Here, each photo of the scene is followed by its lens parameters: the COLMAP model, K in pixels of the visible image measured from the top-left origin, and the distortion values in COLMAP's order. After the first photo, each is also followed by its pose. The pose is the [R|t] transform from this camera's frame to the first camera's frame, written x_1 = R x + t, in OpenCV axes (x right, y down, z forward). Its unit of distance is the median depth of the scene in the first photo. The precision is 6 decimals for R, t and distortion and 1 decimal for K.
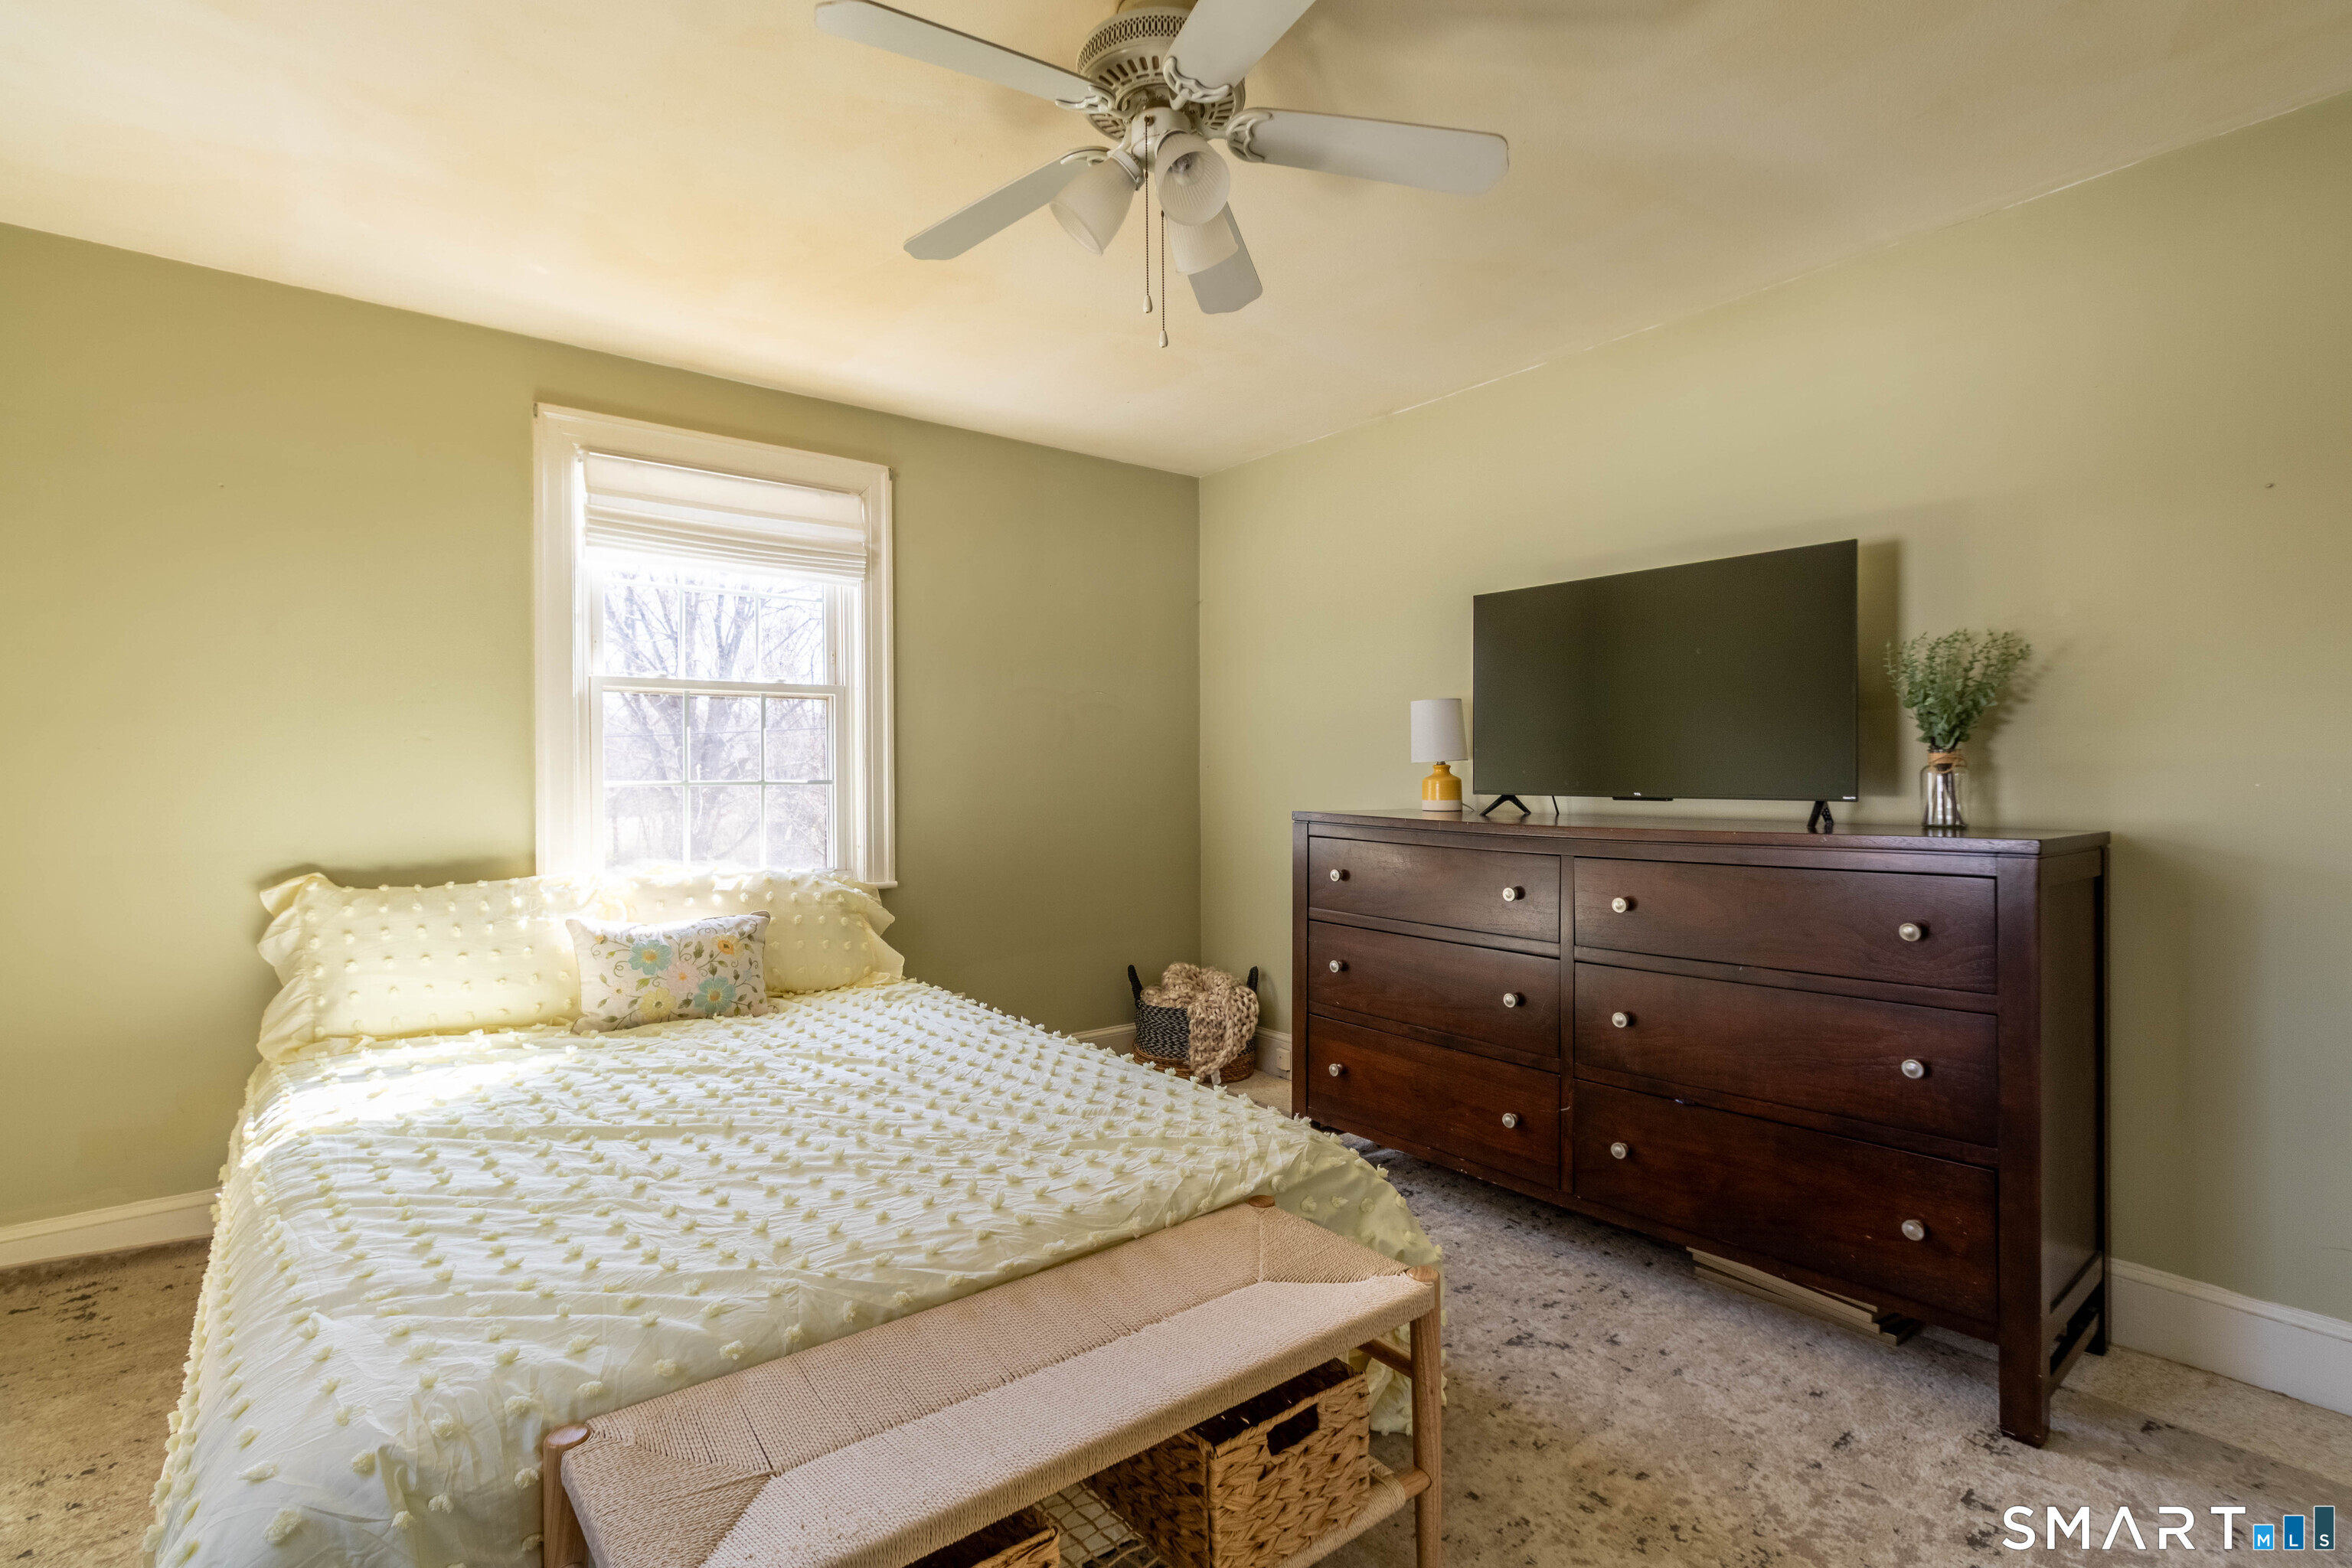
lens RADIAL K [[1077.6, 0, 1174.2], [0, 1077.6, 770.6], [0, 0, 1]] dist [0.002972, 0.000956]
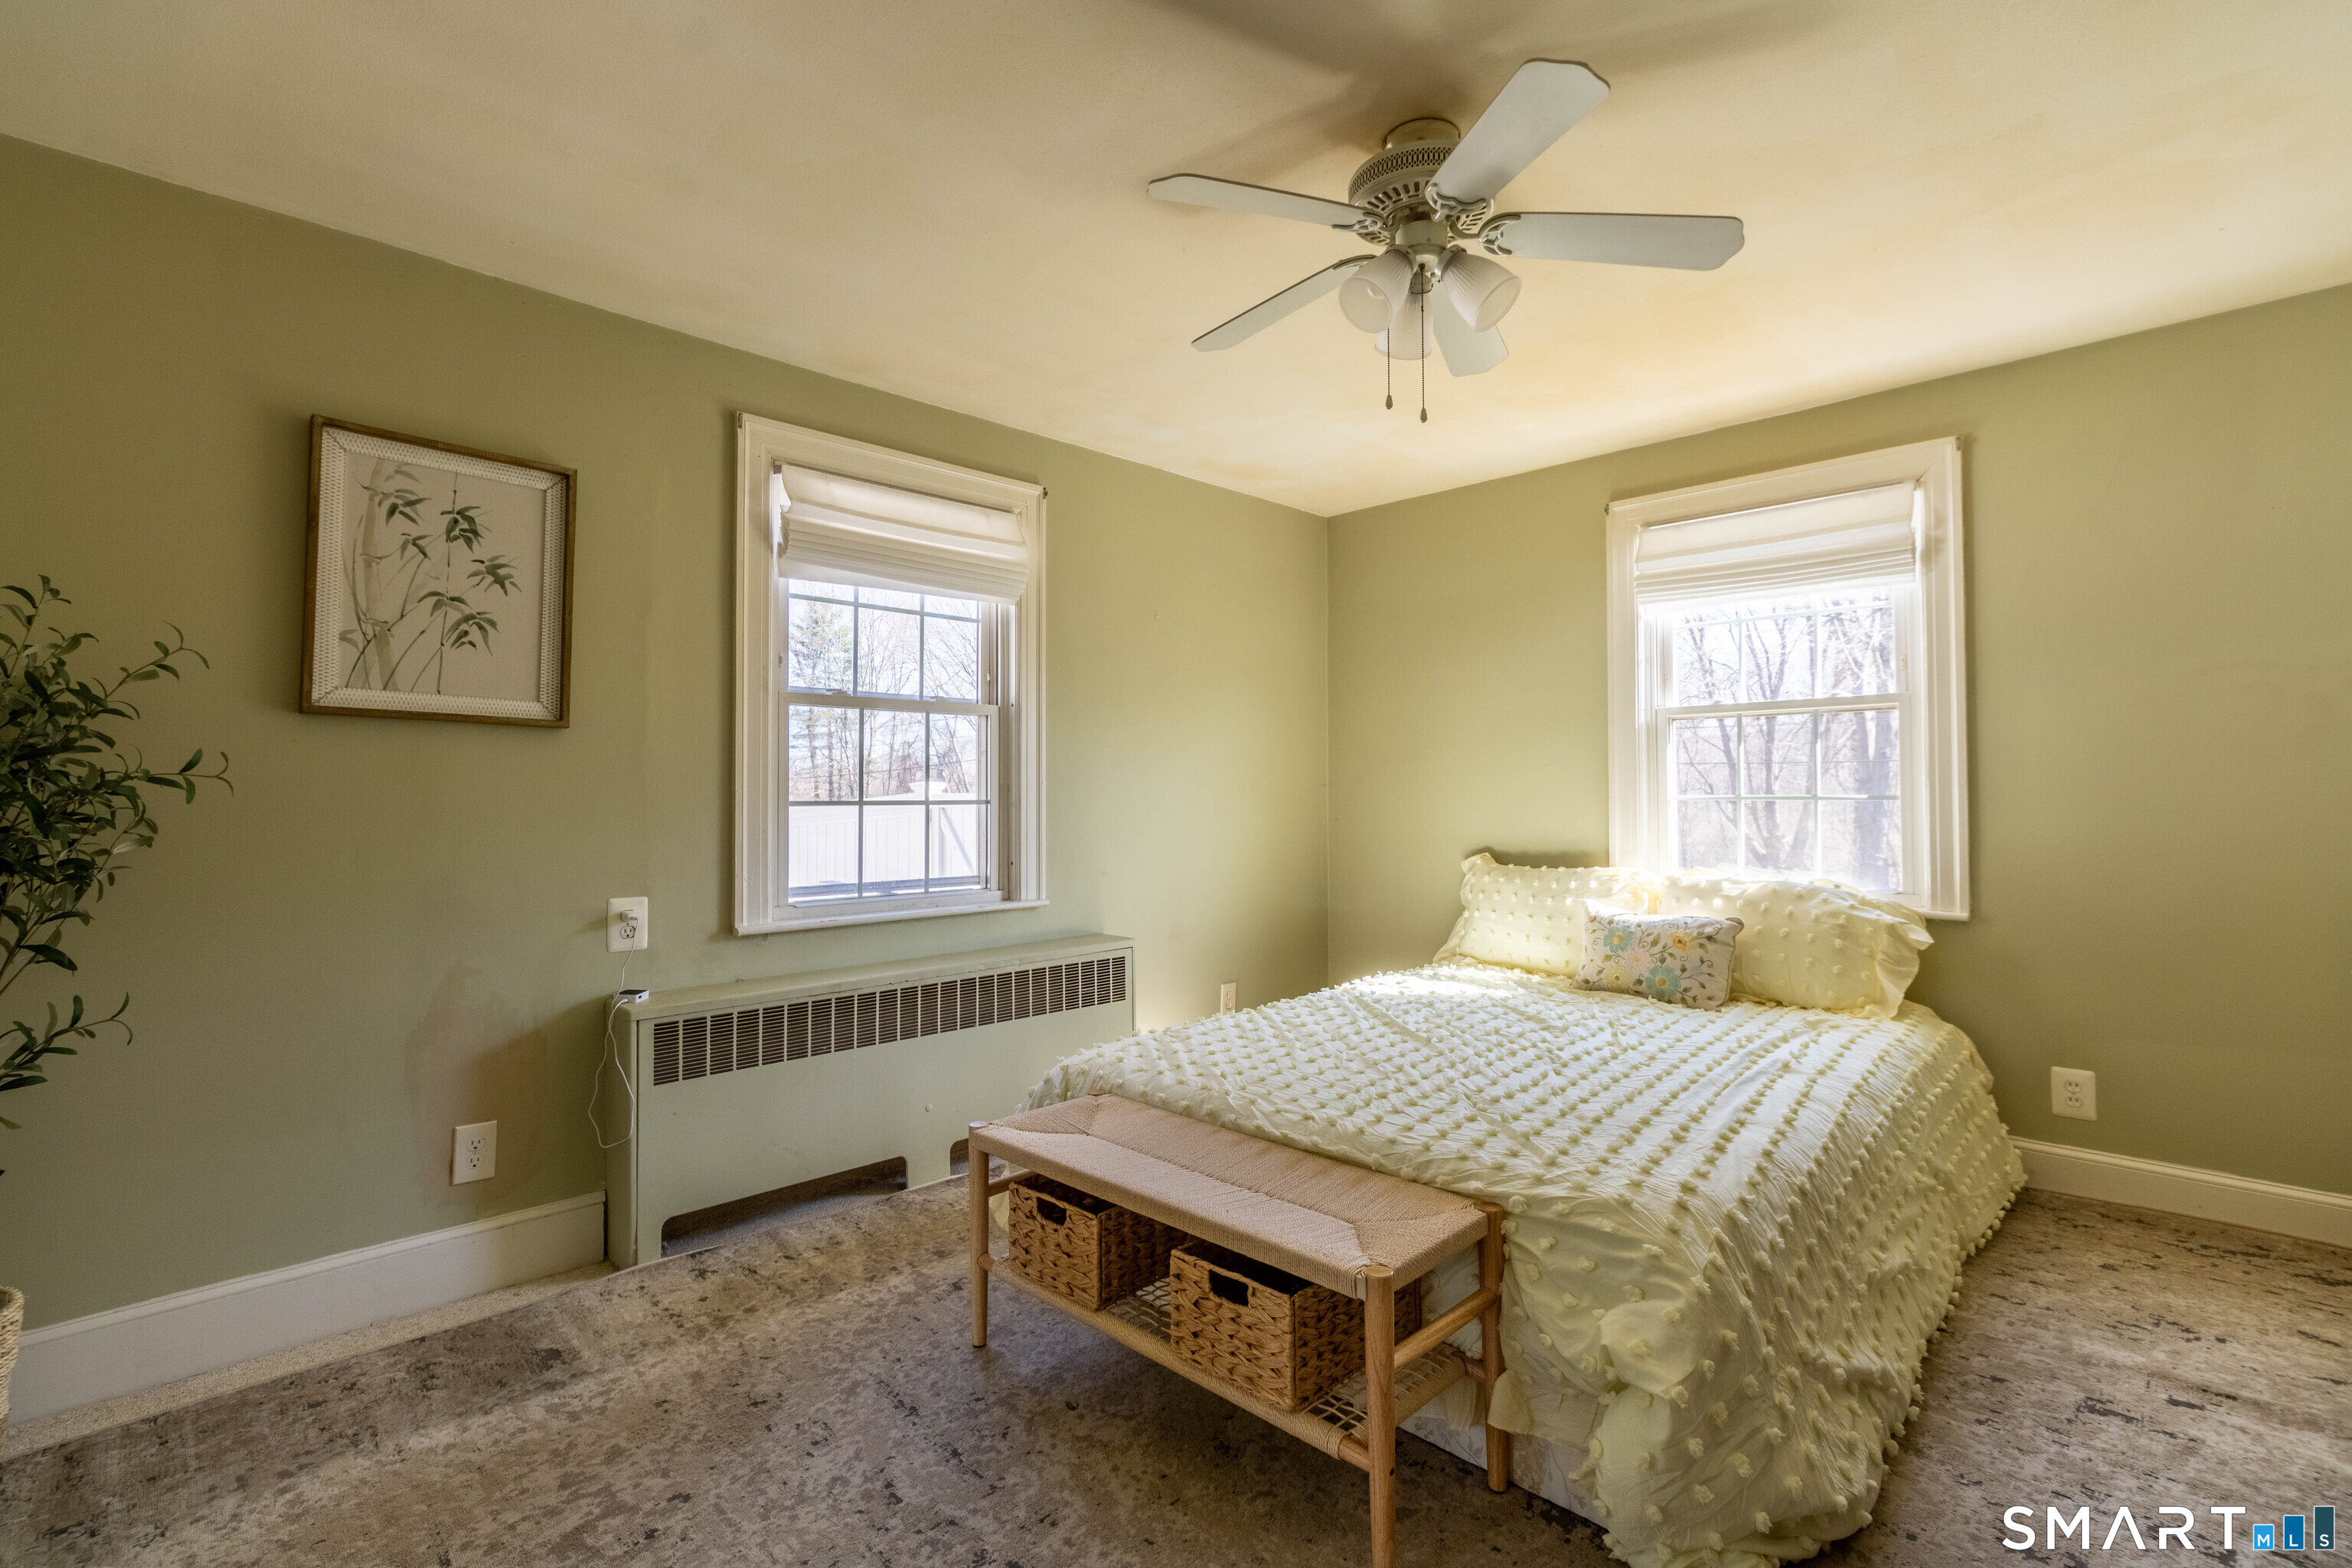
lens RADIAL K [[1040.0, 0, 1184.7], [0, 1040.0, 765.7], [0, 0, 1]] dist [-0.002003, 0.000039]
pose [[0.149408, -0.020493, -0.988563, 0.595218], [0.003413, 0.999790, -0.020210, -0.001388], [0.988770, -0.000355, 0.149447, 0.327577]]
